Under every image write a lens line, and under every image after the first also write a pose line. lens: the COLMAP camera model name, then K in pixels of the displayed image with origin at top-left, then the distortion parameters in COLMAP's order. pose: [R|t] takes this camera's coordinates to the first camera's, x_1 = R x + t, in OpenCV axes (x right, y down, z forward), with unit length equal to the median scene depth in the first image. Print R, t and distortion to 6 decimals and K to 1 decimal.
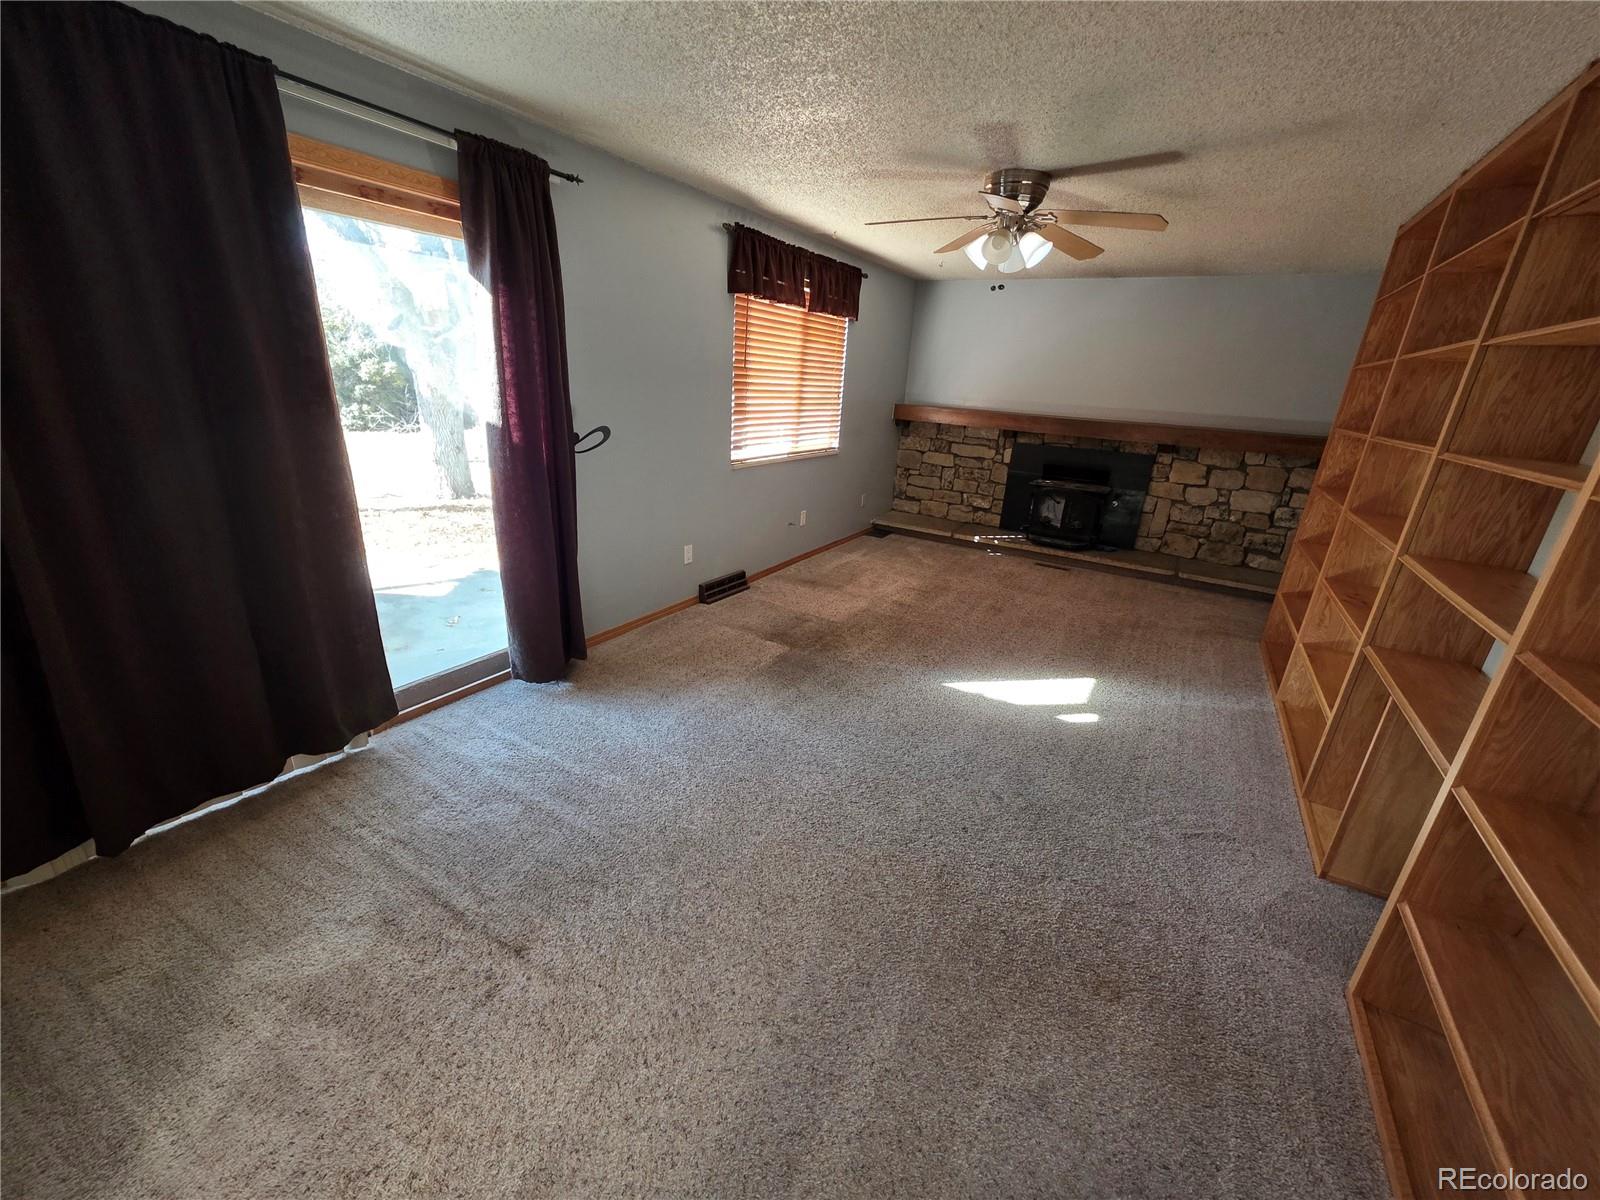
lens RADIAL K [[640.3, 0, 796.0], [0, 640.3, 592.3], [0, 0, 1]] dist [0.005422, -0.002514]
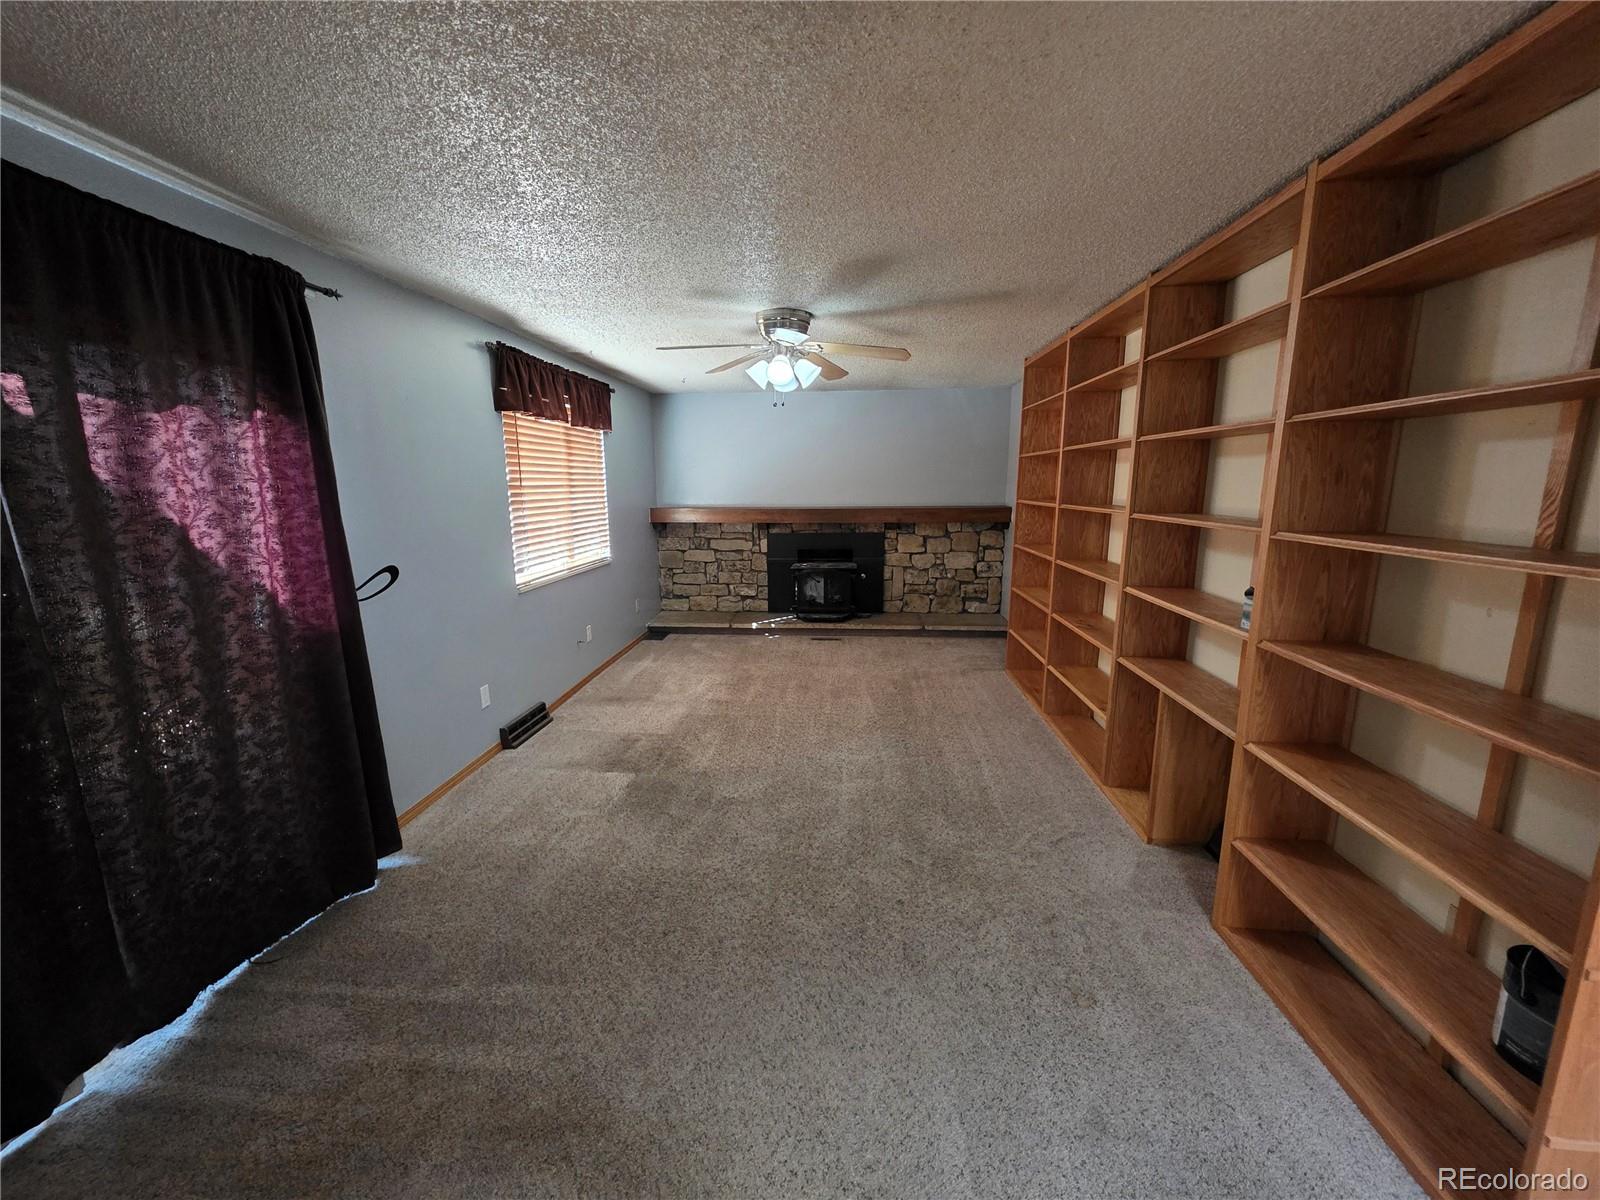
lens RADIAL K [[640.3, 0, 796.0], [0, 640.3, 592.3], [0, 0, 1]] dist [0.005422, -0.002514]
pose [[0.893593, -0.139329, 0.426707, -0.113427], [0.199199, 0.974965, -0.098808, -0.021821], [-0.402257, 0.173294, 0.898976, 0.020794]]
